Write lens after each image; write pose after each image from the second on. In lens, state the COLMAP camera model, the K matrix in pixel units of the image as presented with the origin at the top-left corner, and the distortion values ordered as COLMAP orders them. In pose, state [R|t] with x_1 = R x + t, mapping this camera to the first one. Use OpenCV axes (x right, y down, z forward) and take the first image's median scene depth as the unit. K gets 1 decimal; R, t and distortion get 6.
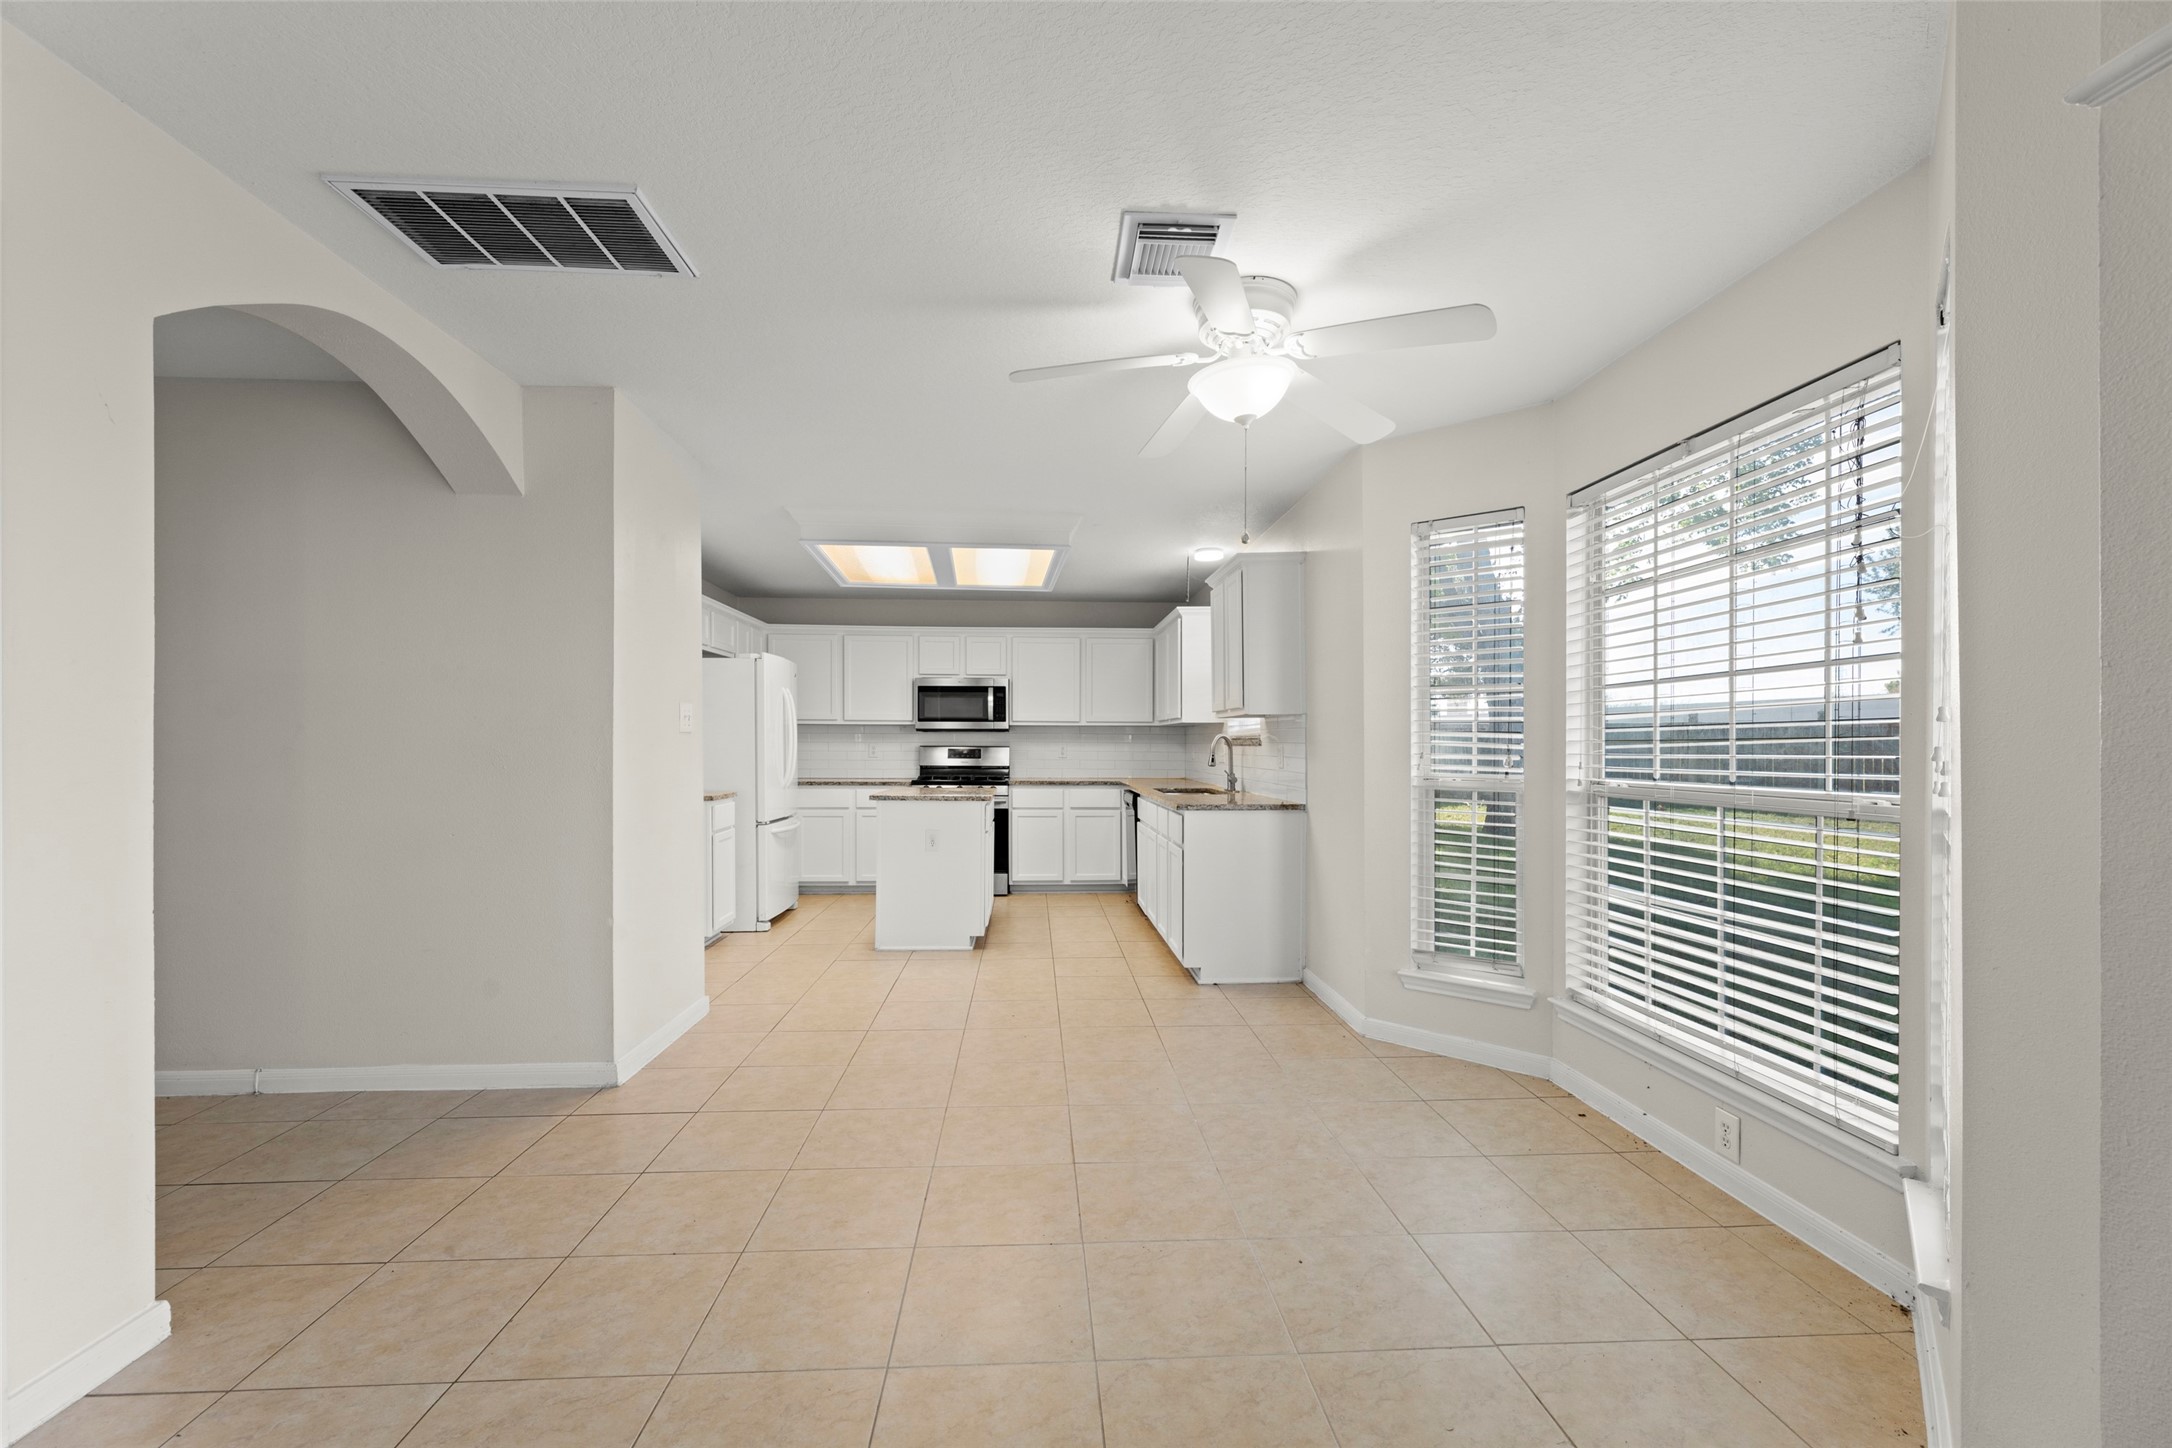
lens RADIAL K [[879.2, 0, 1090.2], [0, 879.2, 738.8], [0, 0, 1]] dist [-0.002335, 0.000471]
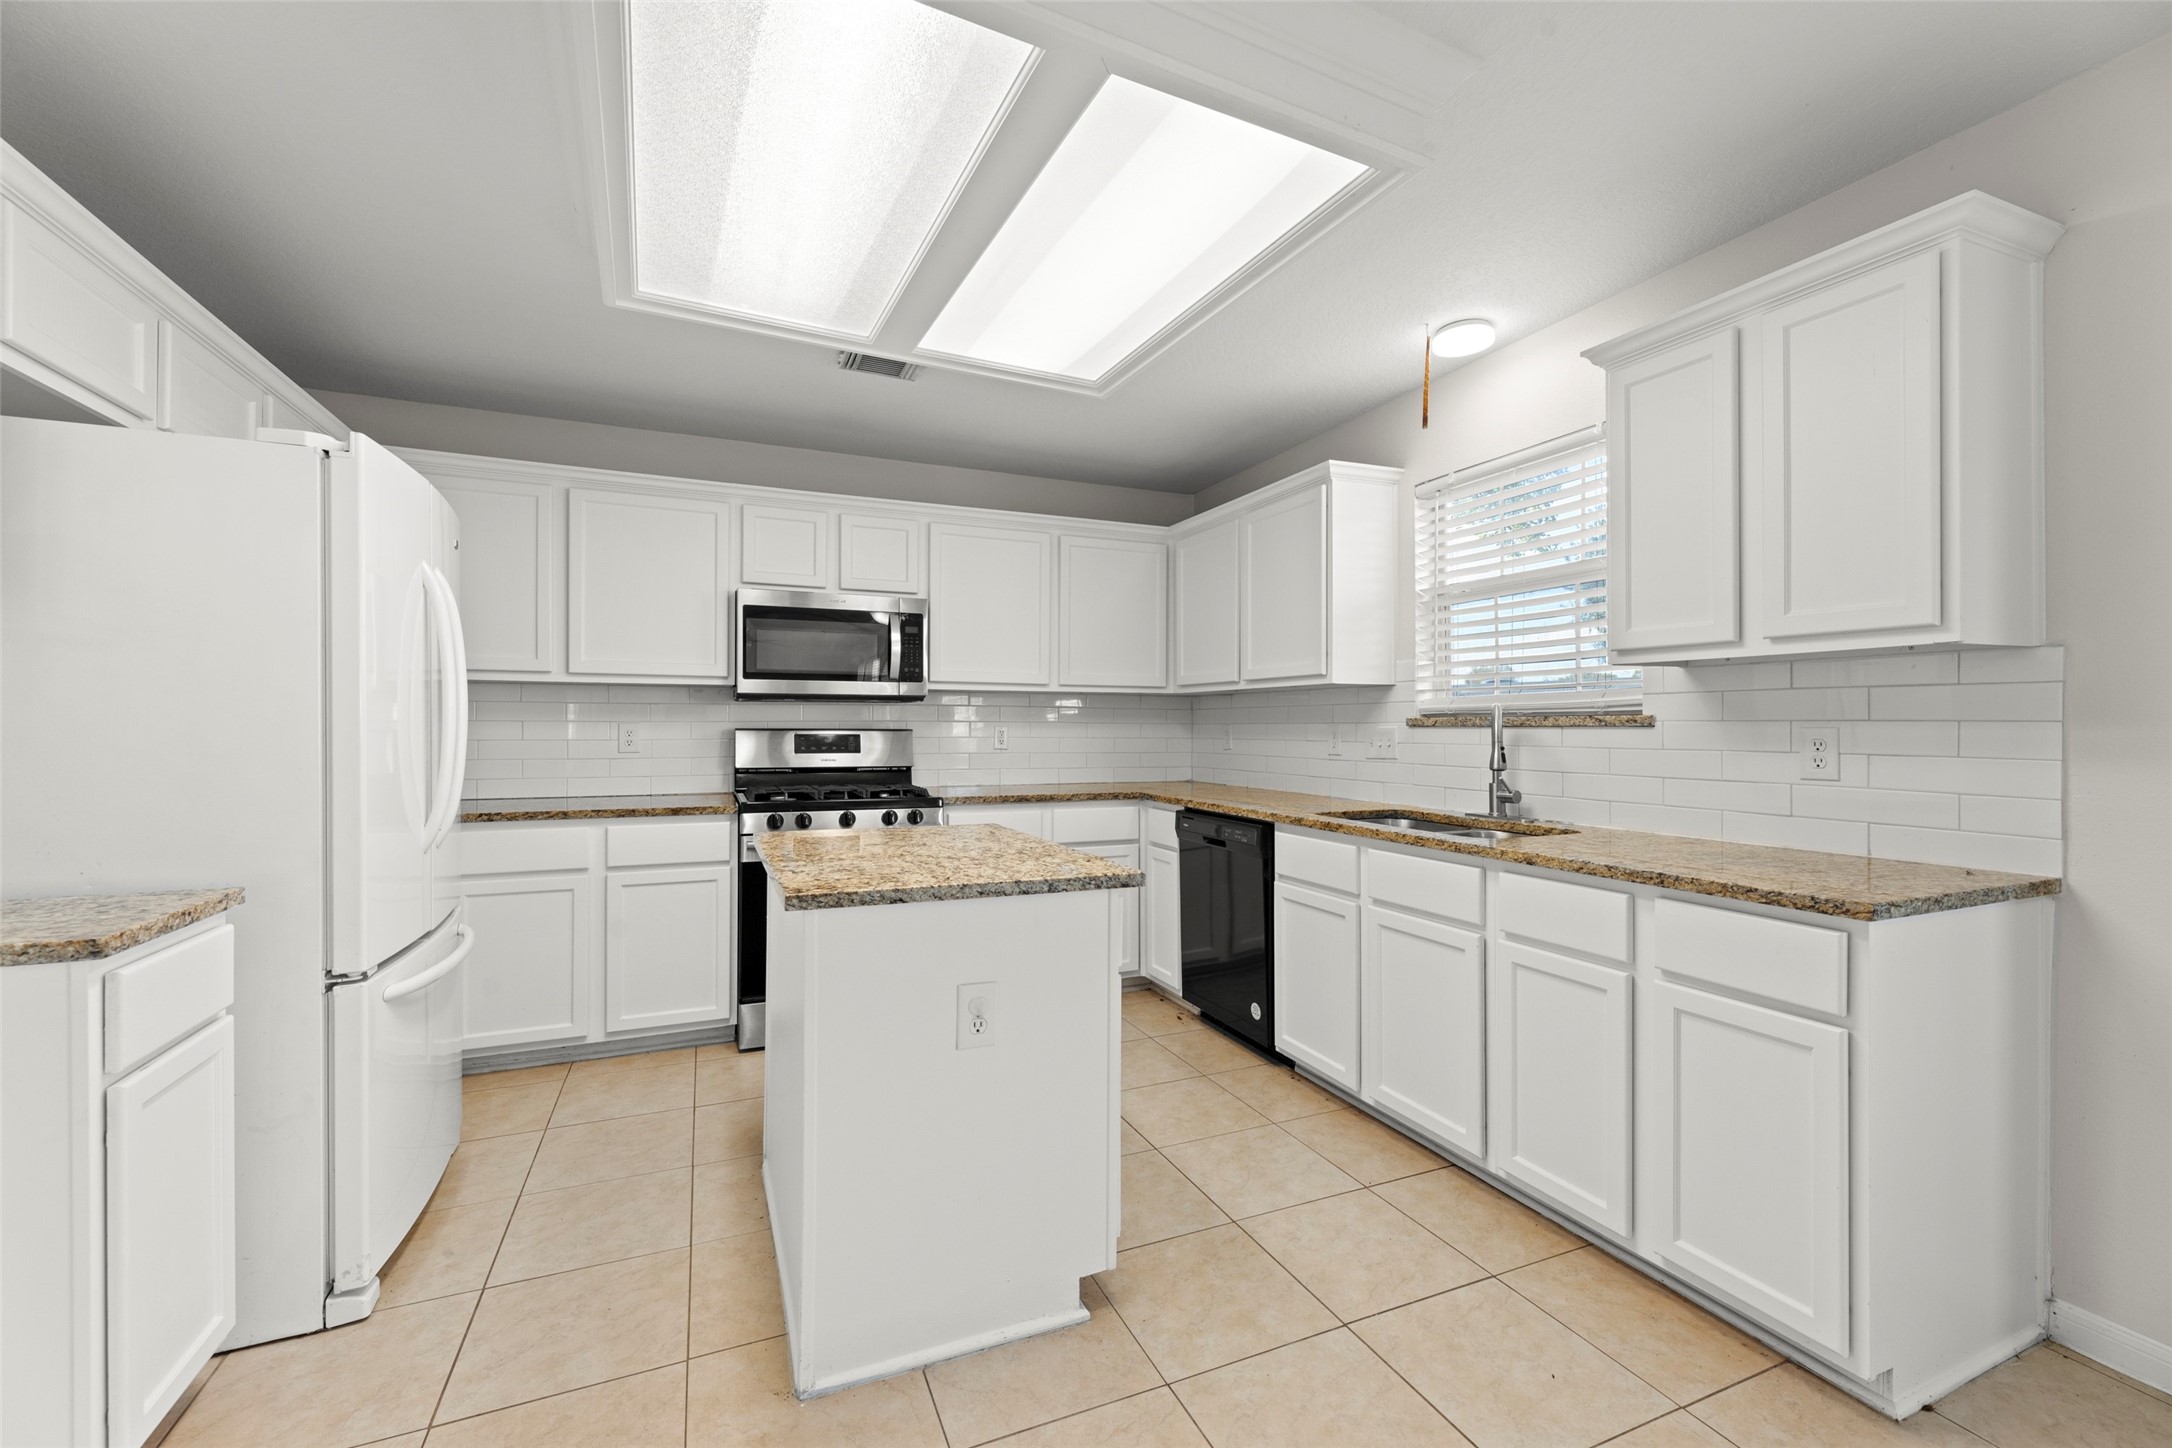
lens RADIAL K [[879.2, 0, 1087.0], [0, 879.2, 720.3], [0, 0, 1]] dist [-0.002335, 0.000471]
pose [[0.943951, 0.000699, 0.330084, -0.219331], [-0.000809, 1.000000, 0.000195, 0.003777], [-0.330083, -0.000451, 0.943952, 0.593449]]
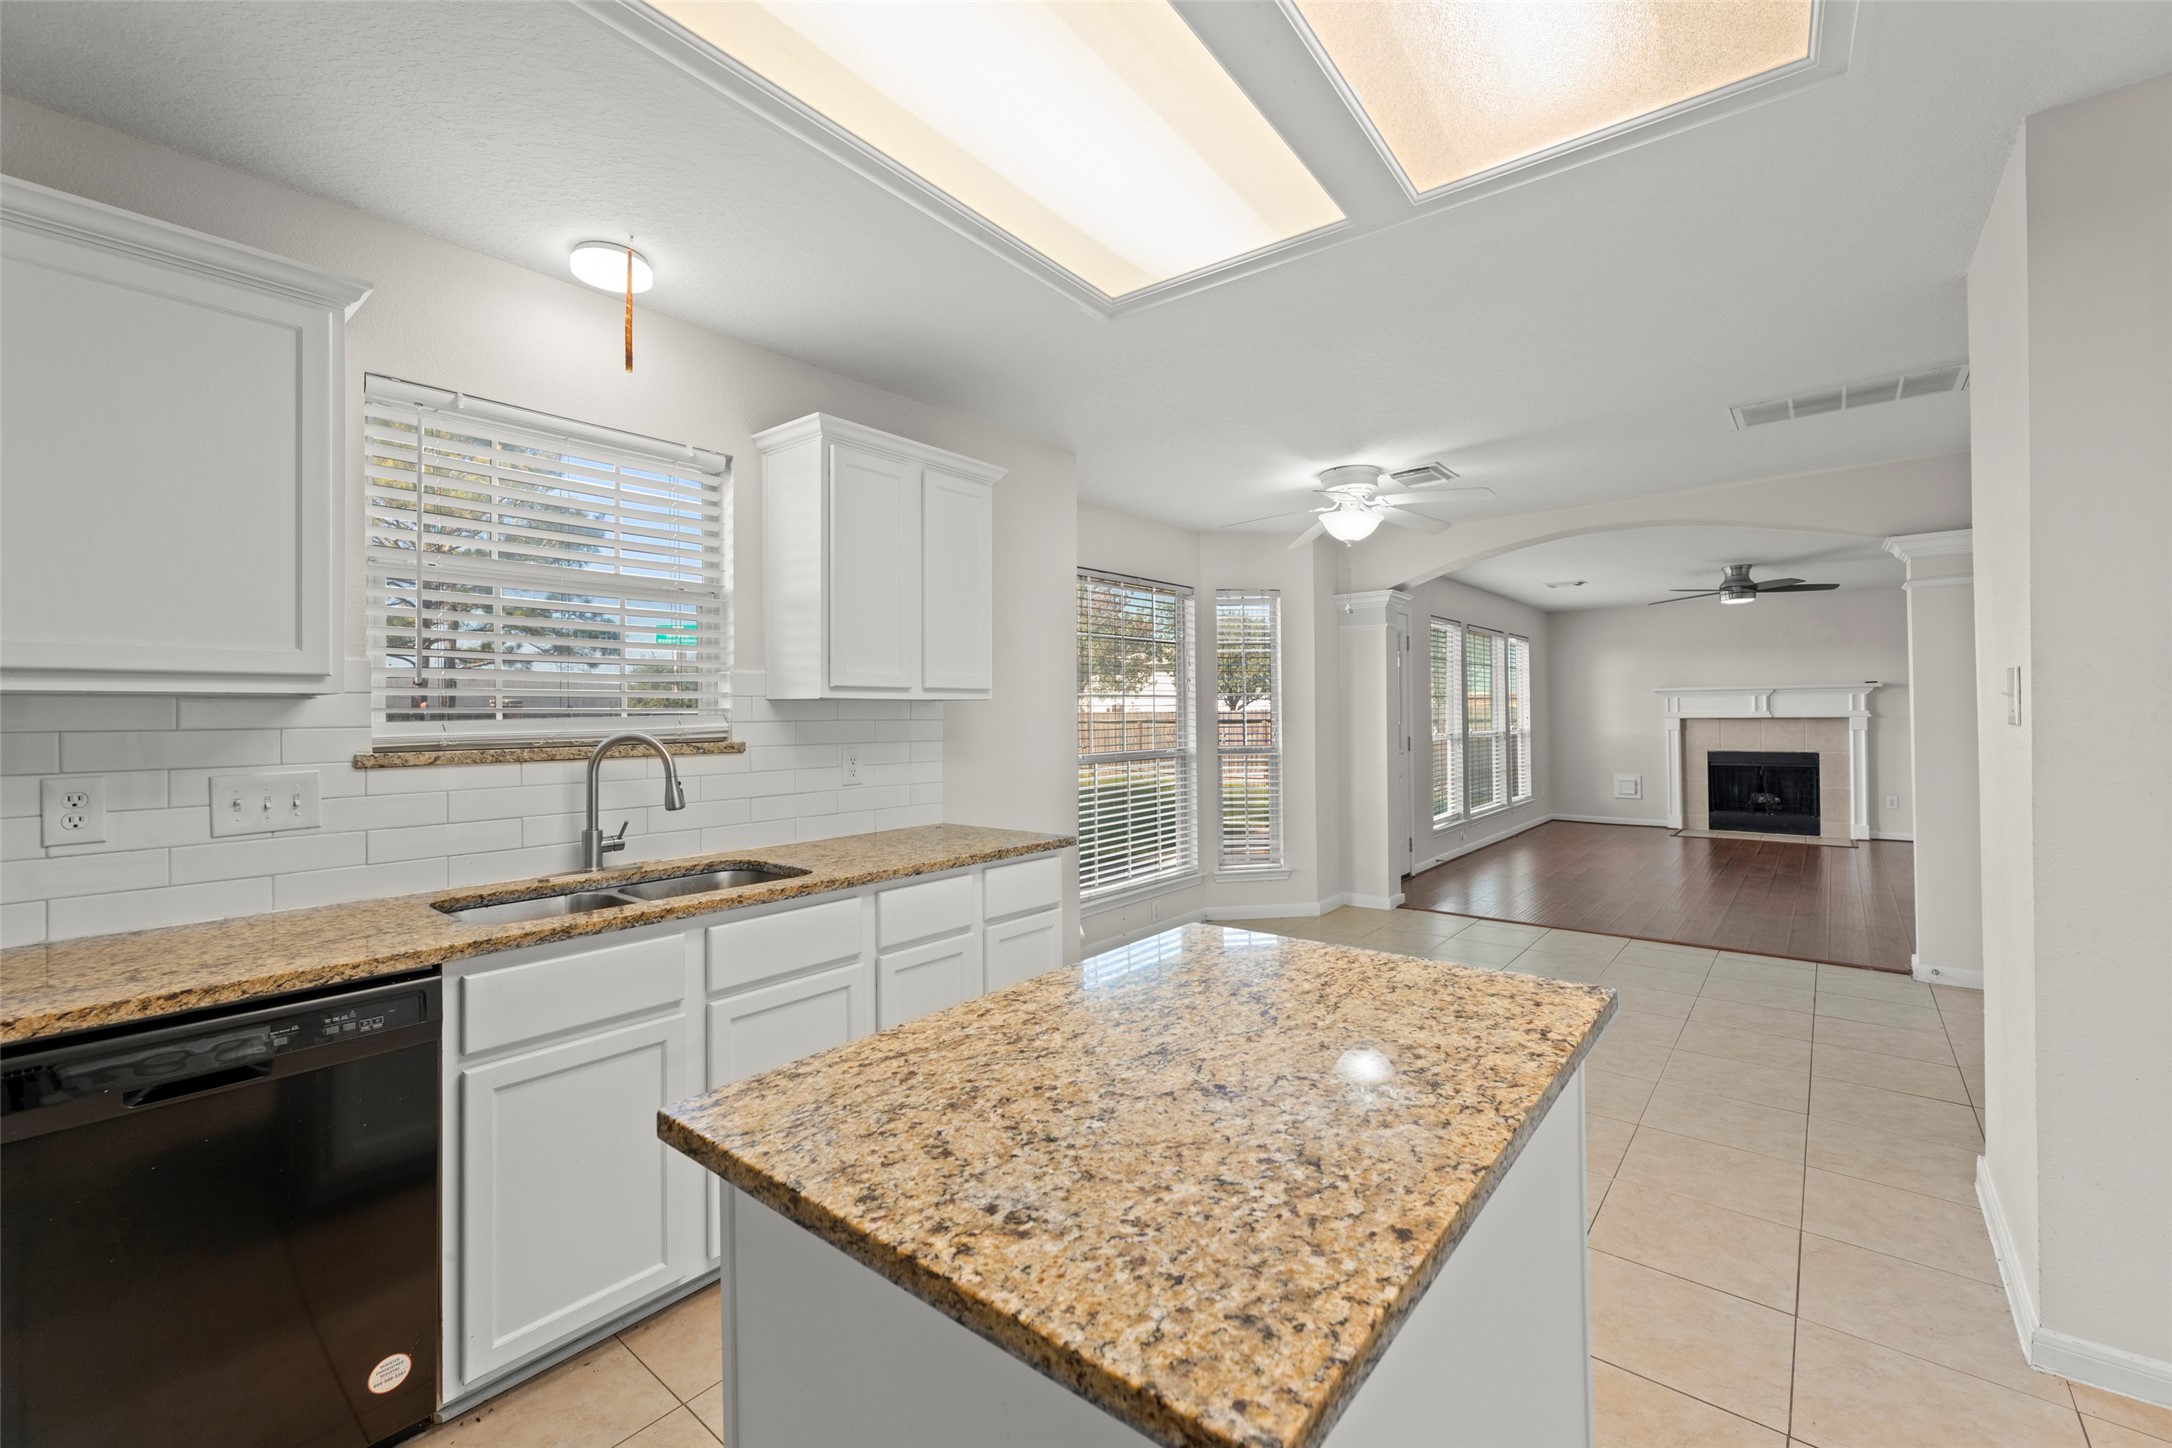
lens RADIAL K [[879.2, 0, 1081.8], [0, 879.2, 706.4], [0, 0, 1]] dist [-0.002335, 0.000471]
pose [[-0.717880, 0.015100, 0.696003, -0.271095], [0.007015, 0.999871, -0.014458, -0.009156], [-0.696131, -0.005496, -0.717893, 1.108012]]
